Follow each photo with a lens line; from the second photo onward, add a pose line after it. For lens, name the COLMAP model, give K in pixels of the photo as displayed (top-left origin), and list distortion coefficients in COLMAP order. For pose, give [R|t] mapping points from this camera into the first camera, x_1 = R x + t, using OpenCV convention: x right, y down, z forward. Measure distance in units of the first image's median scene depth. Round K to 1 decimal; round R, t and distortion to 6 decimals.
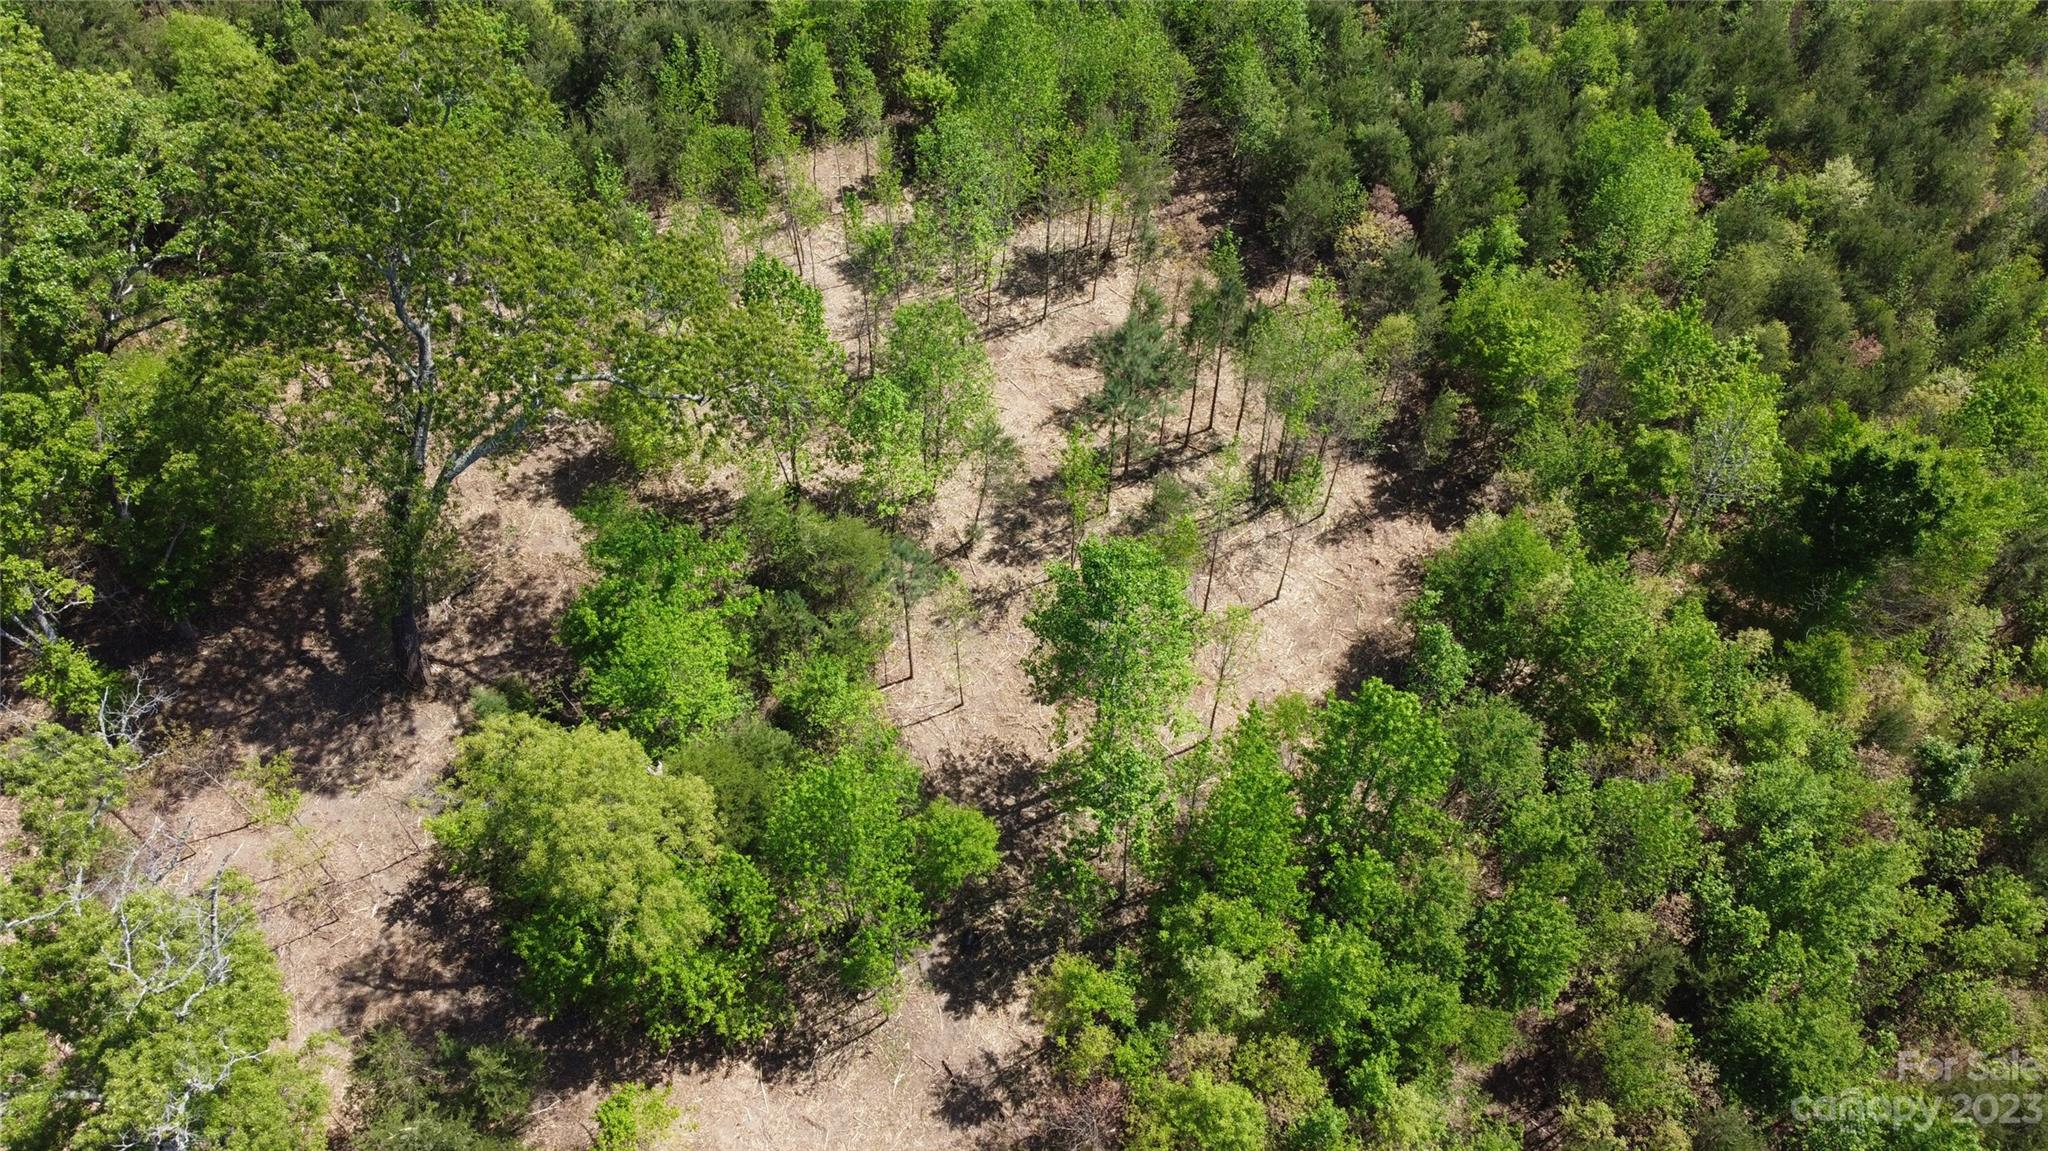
lens RADIAL K [[1565.8, 0, 1014.7], [0, 1565.8, 559.0], [0, 0, 1]] dist [-0.001235, -0.003481]
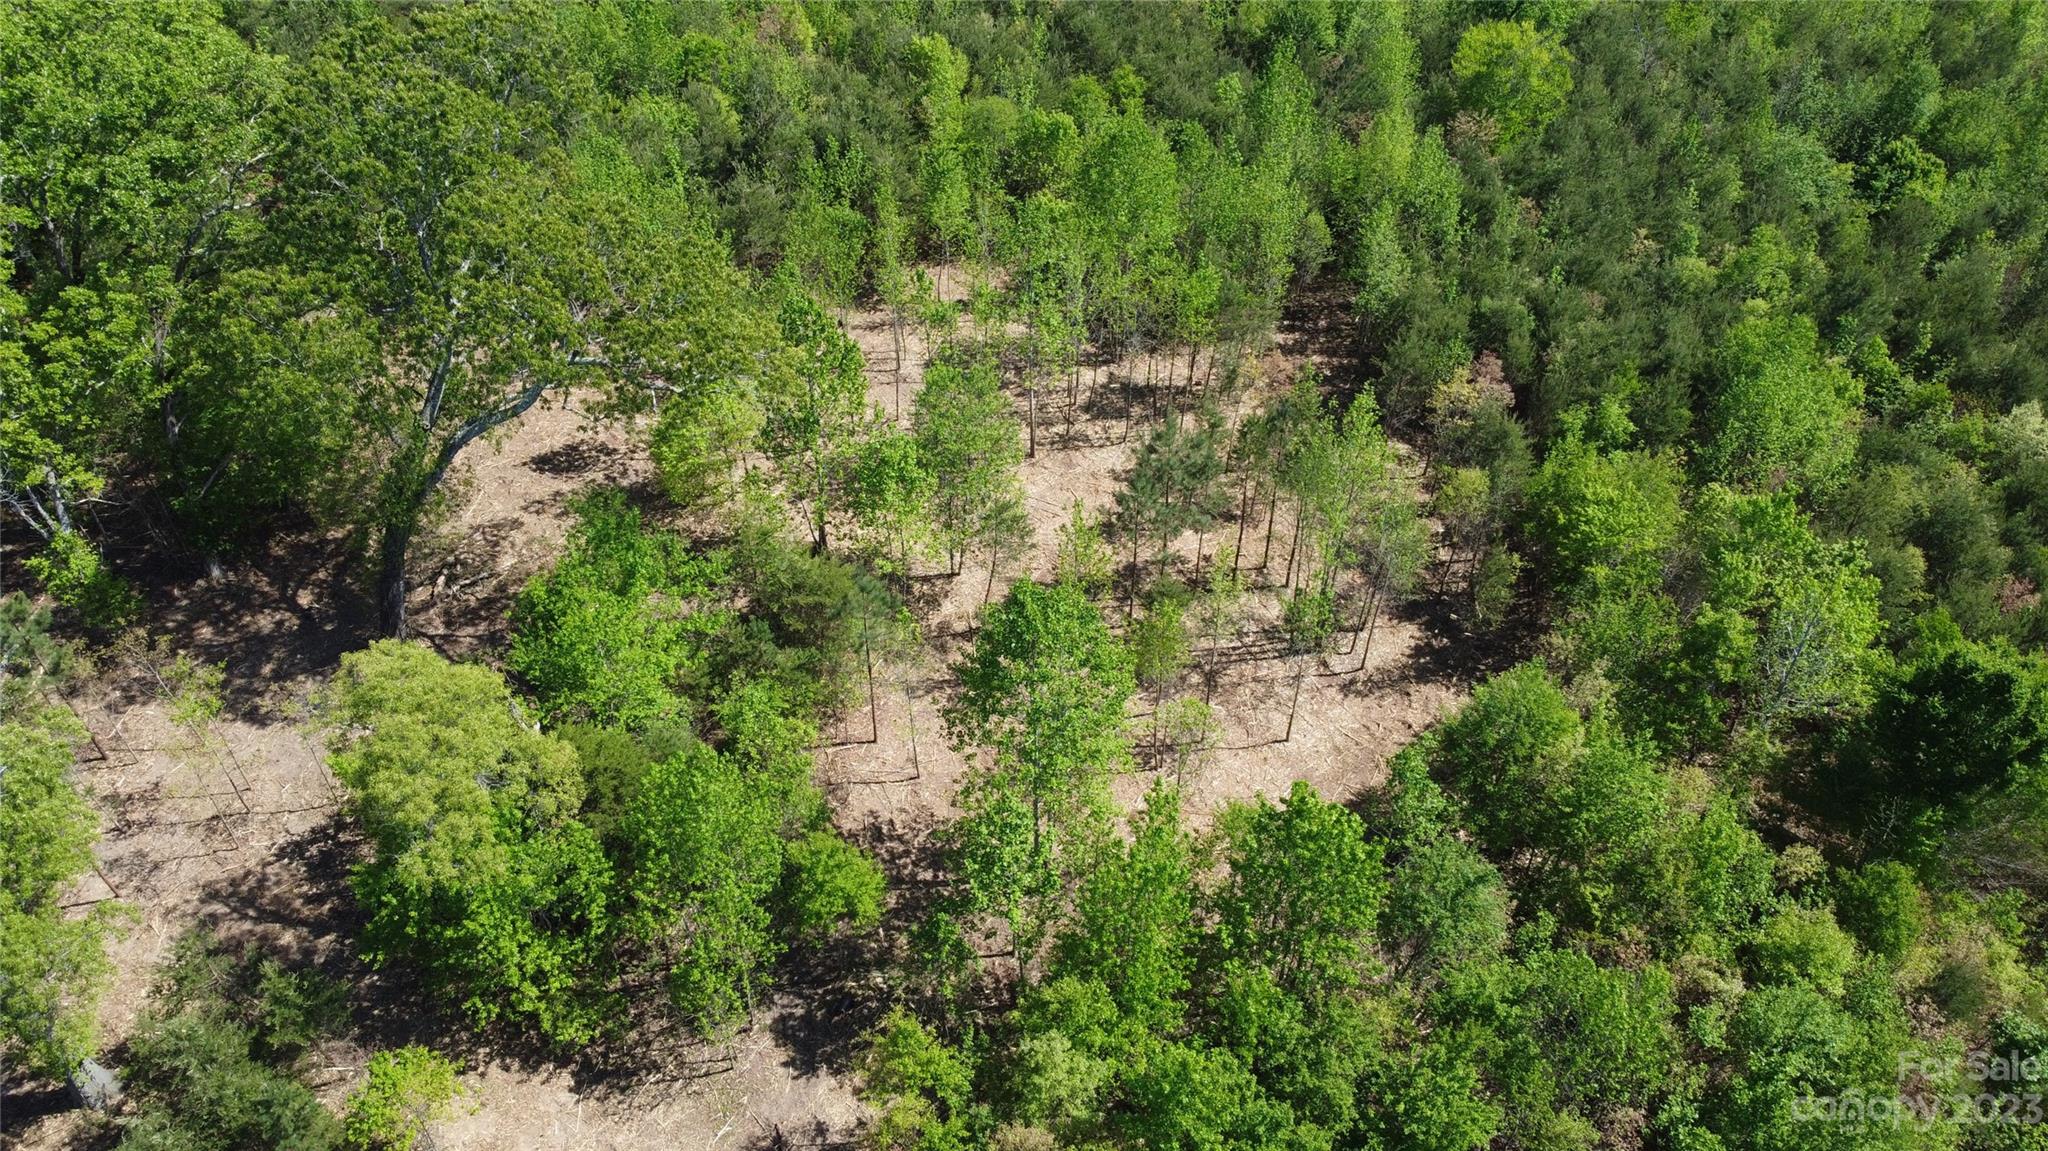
lens RADIAL K [[1565.8, 0, 1024.4], [0, 1565.8, 583.9], [0, 0, 1]] dist [-0.001235, -0.003481]
pose [[0.971248, 0.159499, -0.176744, 0.176691], [-0.186263, 0.971459, -0.146882, 0.105355], [0.148272, 0.175579, 0.973236, 0.069433]]
